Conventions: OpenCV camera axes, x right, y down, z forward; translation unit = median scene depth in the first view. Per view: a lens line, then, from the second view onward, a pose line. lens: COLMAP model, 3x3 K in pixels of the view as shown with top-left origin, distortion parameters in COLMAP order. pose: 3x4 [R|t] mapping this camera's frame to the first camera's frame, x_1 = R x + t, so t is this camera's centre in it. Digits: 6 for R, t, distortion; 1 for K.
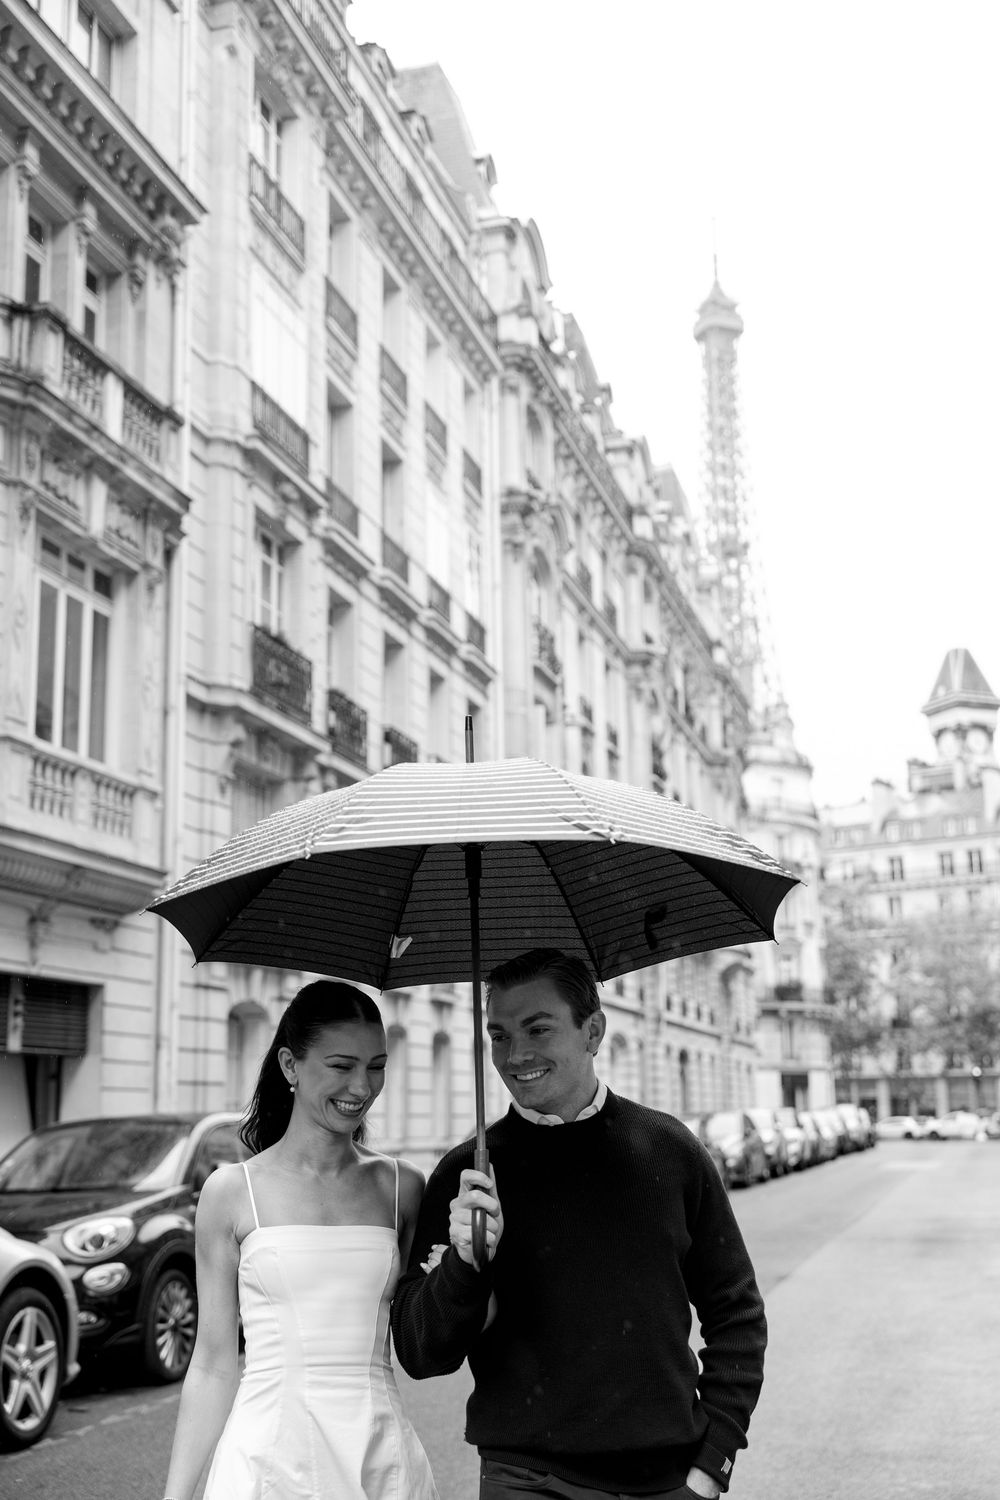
lens RADIAL K [[1957.4, 0, 500.0], [0, 1957.4, 750.0], [0, 0, 1]] dist [0.022887, -0.013258]
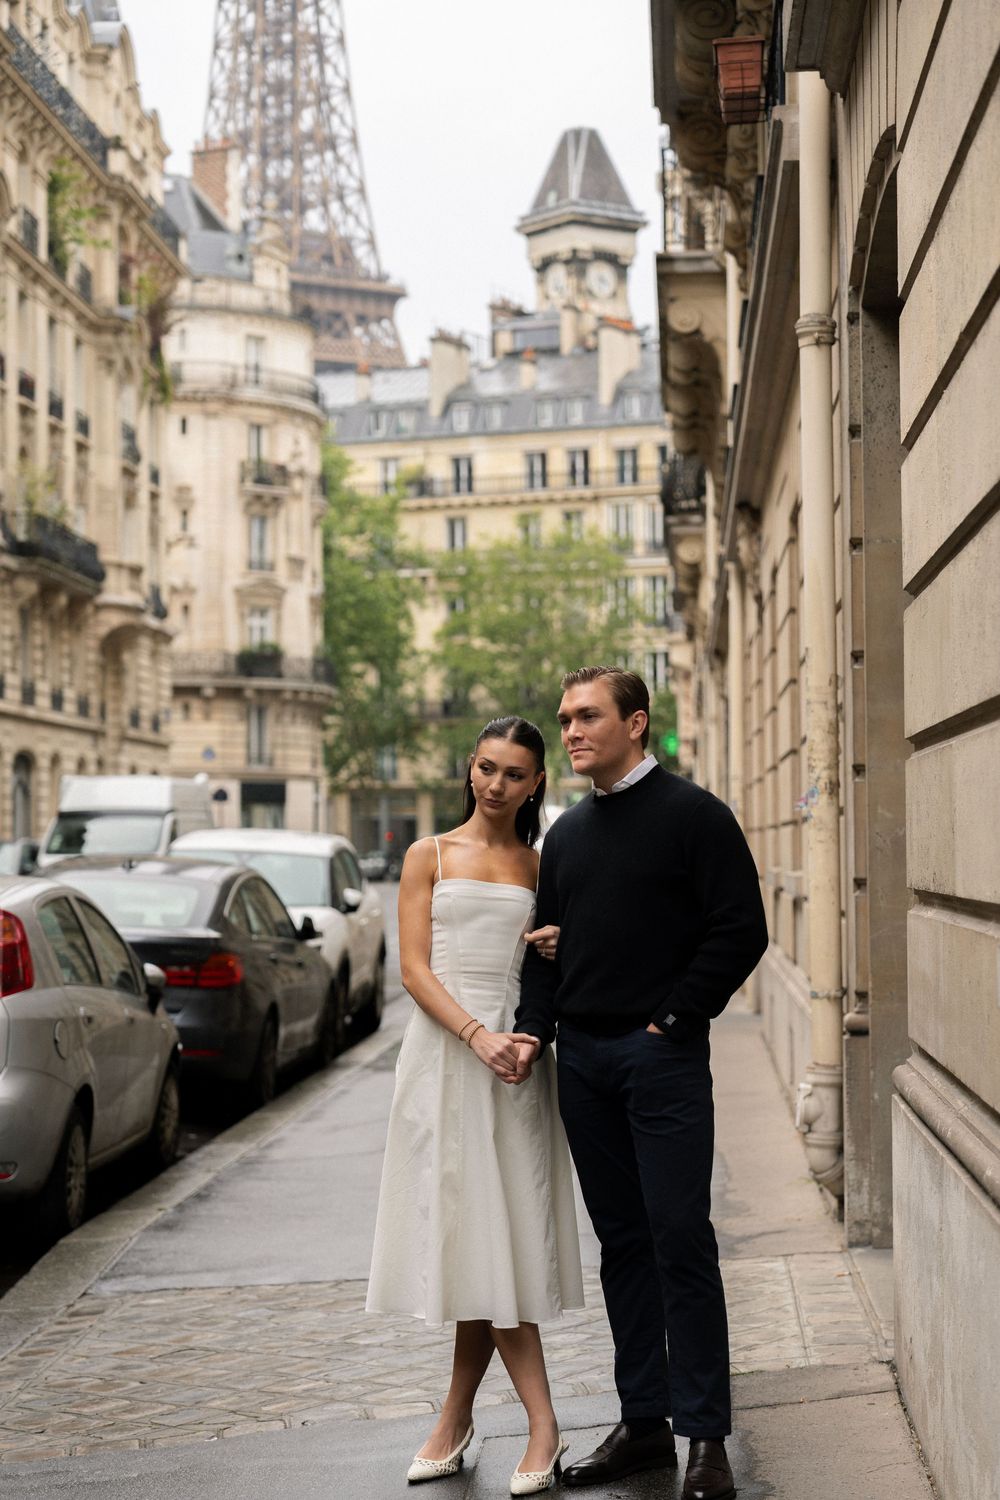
lens RADIAL K [[3324.3, 0, 591.0], [0, 3324.3, 857.0], [0, 0, 1]] dist [0.072543, -0.153606]
pose [[0.983362, 0.015272, 0.181013, 0.045997], [-0.049580, 0.981191, 0.186563, -0.024012], [-0.174760, -0.192434, 0.965623, -0.107335]]
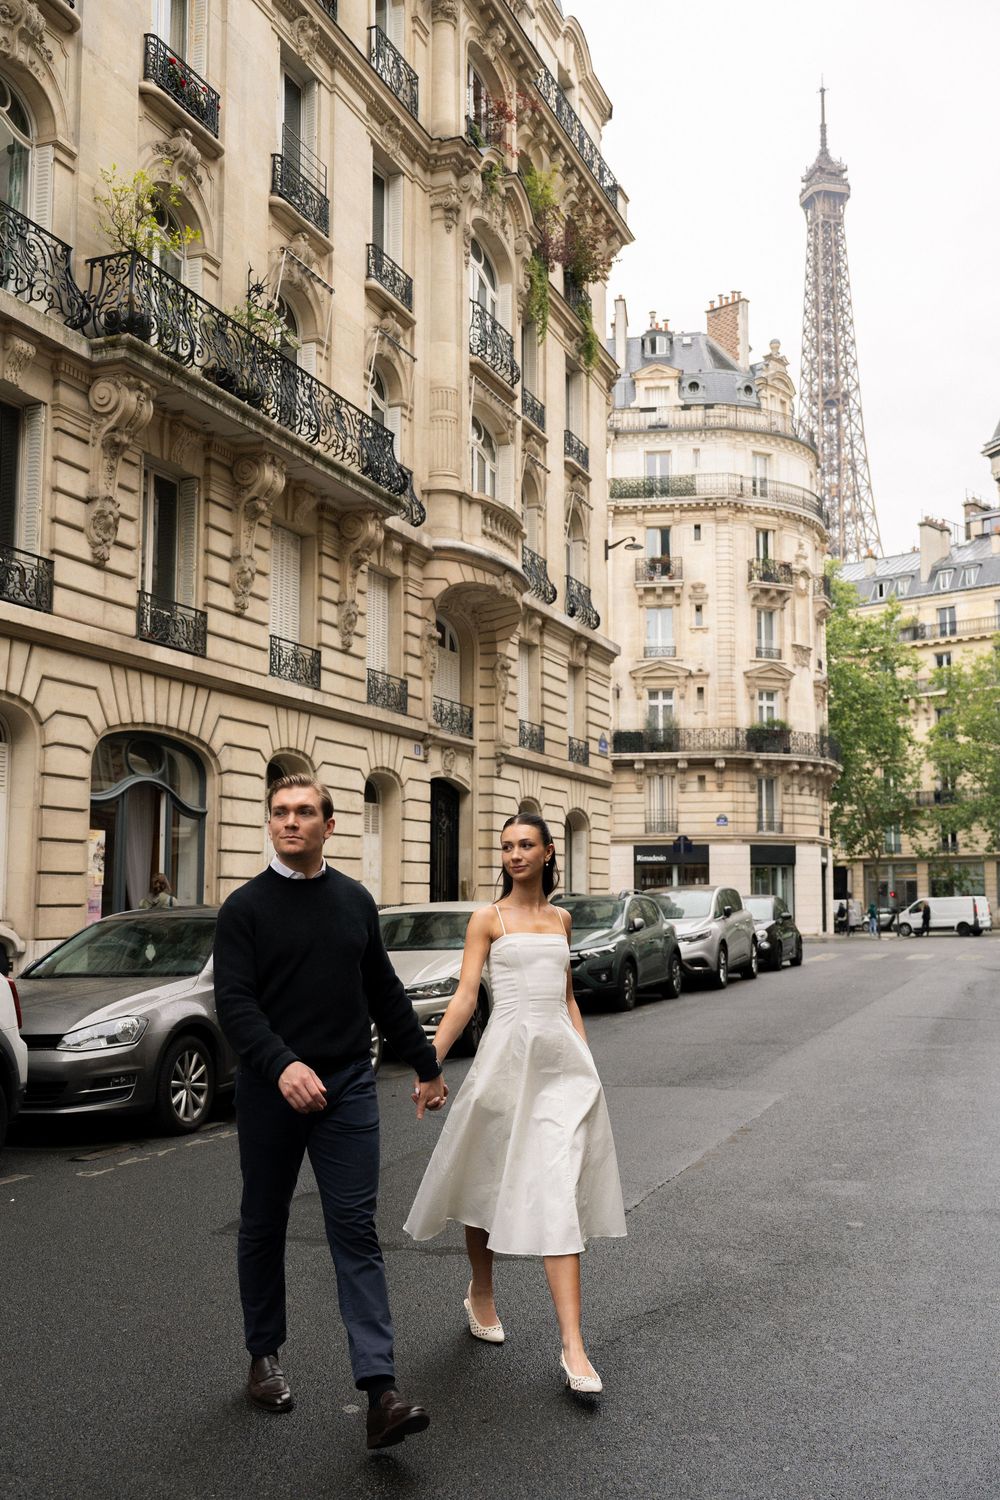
lens RADIAL K [[1171.2, 0, 609.3], [0, 1171.2, 807.1], [0, 0, 1]] dist [0.007525, -0.000889]
pose [[0.991962, 0.005316, -0.126425, 0.122124], [0.008871, 0.993737, 0.111391, 0.084621], [0.126225, -0.111617, 0.985702, 0.467975]]
